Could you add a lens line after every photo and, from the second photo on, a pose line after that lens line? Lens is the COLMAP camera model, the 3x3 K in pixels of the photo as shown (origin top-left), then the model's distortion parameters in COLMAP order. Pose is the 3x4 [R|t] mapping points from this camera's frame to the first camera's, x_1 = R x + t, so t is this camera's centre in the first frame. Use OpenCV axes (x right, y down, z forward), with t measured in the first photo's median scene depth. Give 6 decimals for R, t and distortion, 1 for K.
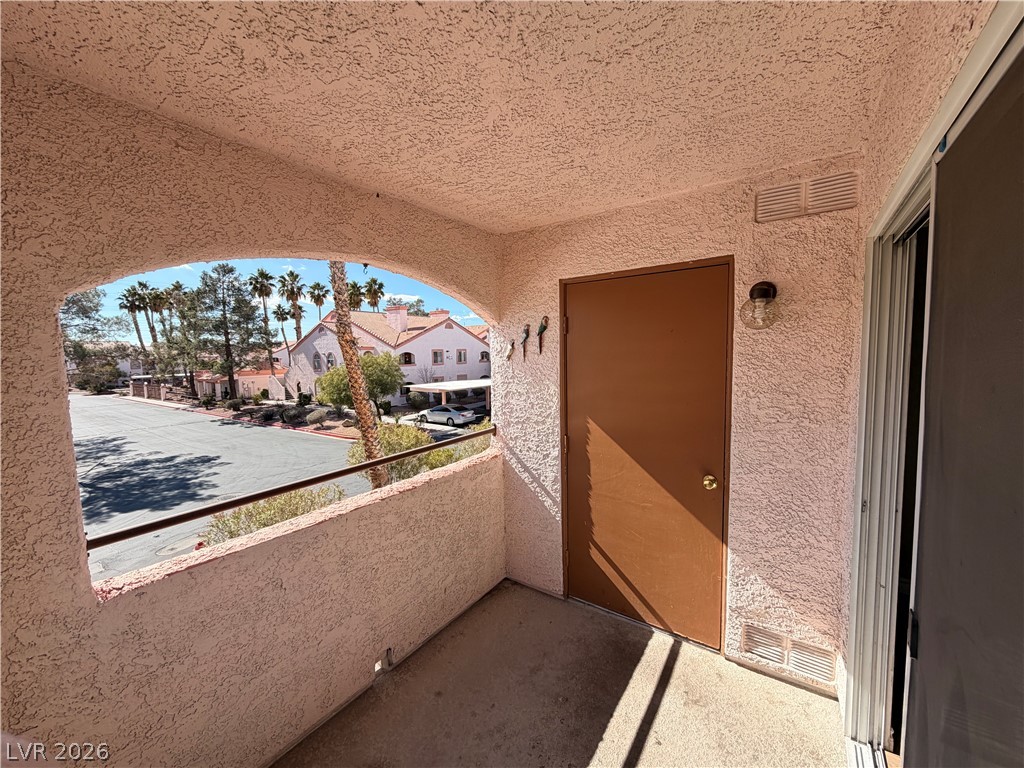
lens RADIAL K [[404.4, 0, 512.0], [0, 404.4, 384.0], [0, 0, 1]] dist [-0.003199, 0.000219]
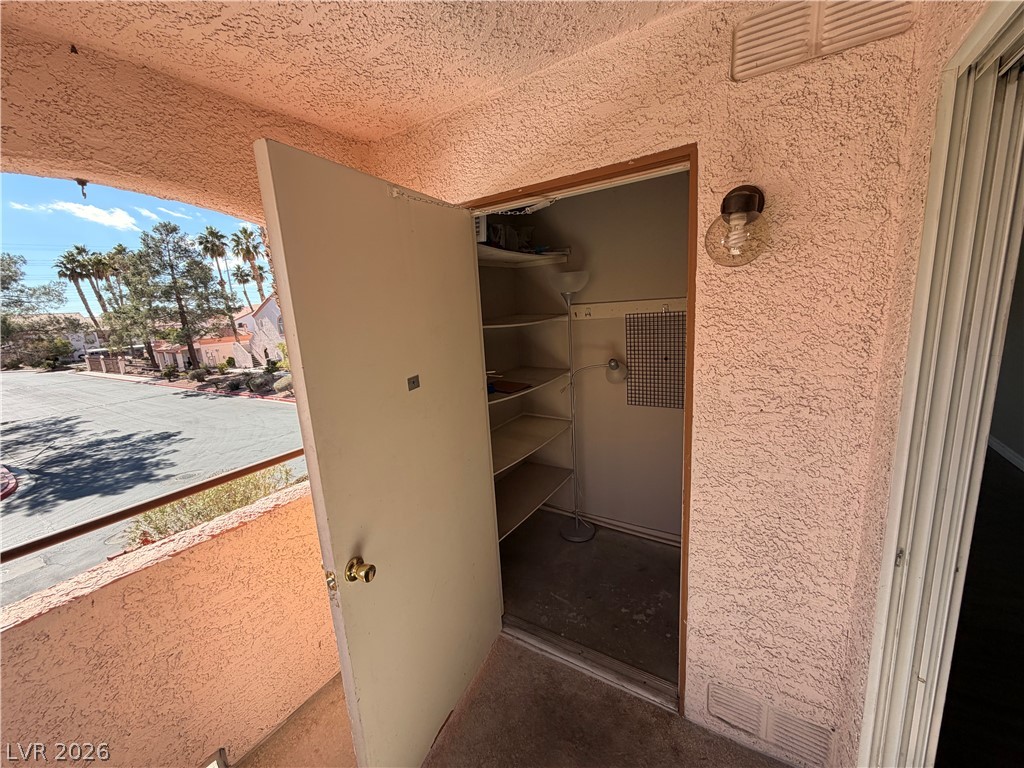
lens RADIAL K [[404.4, 0, 512.5], [0, 404.4, 383.6], [0, 0, 1]] dist [-0.003199, 0.000219]
pose [[0.997770, -0.051924, 0.041950, 0.194534], [0.046897, 0.992486, 0.113014, -0.035982], [-0.047503, -0.110795, 0.992707, 0.315092]]
